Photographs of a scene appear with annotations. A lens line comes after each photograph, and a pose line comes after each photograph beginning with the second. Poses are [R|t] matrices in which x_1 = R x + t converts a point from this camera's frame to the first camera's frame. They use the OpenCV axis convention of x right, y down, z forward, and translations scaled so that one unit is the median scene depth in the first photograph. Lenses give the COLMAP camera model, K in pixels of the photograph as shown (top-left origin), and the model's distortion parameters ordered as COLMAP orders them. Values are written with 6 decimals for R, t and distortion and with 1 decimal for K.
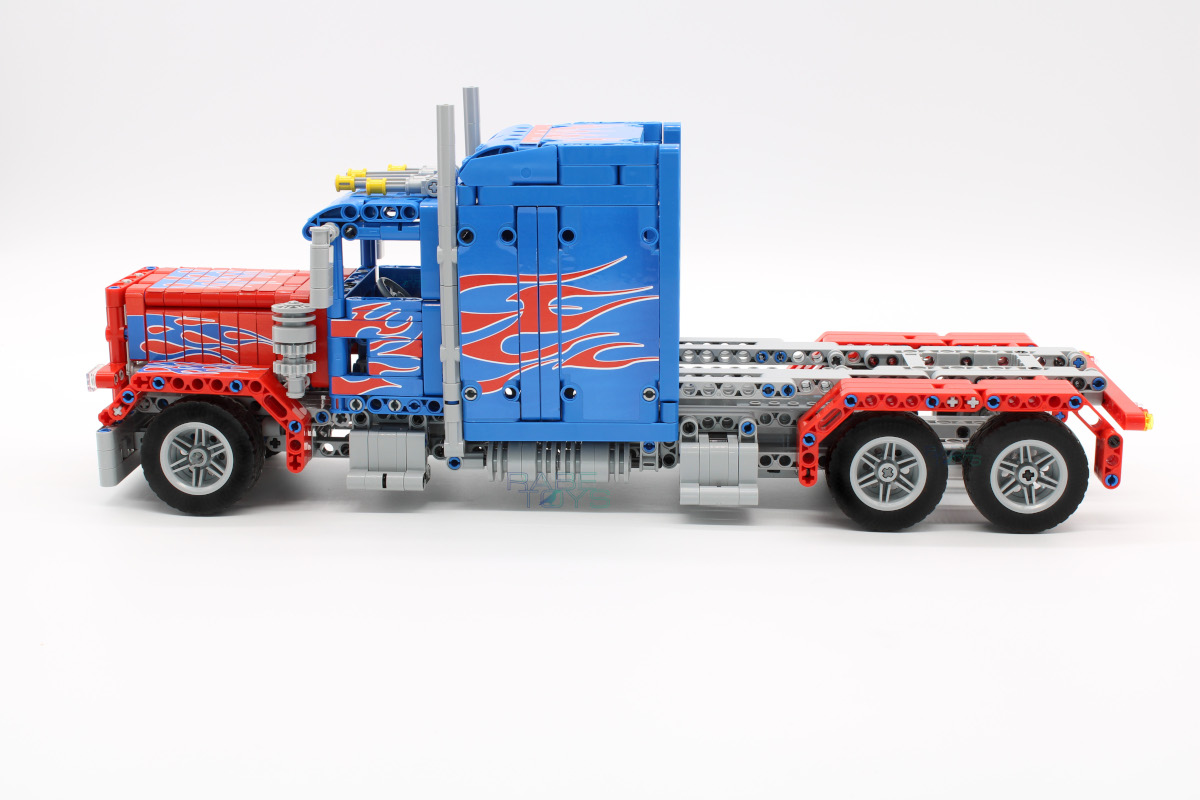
lens RADIAL K [[1850.6, 0, 600.0], [0, 1850.6, 400.0], [0, 0, 1]] dist [-0.145759, 0.038541]
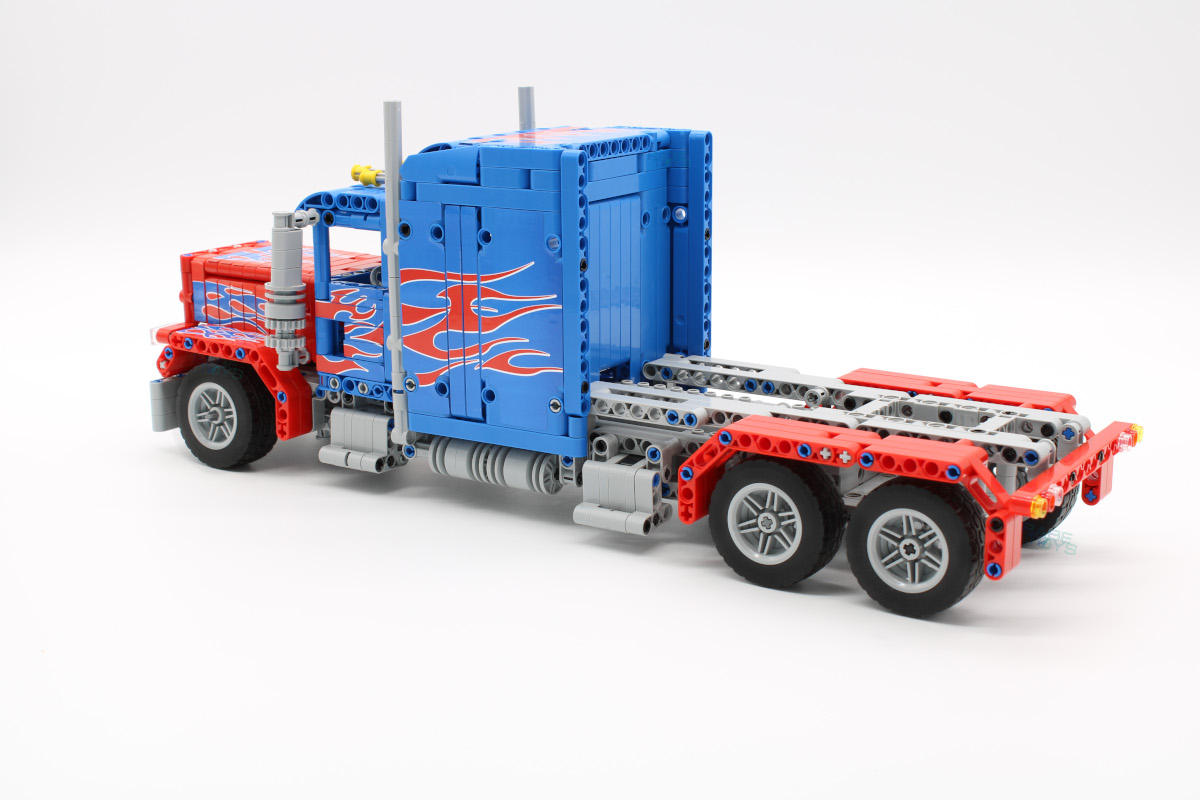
lens RADIAL K [[1850.6, 0, 600.0], [0, 1850.6, 400.0], [0, 0, 1]] dist [-0.145759, 0.038541]
pose [[0.862840, 0.117112, -0.491723, 0.521303], [-0.118971, 0.992513, 0.027622, -0.035544], [0.491277, 0.034667, 0.870313, 0.163210]]
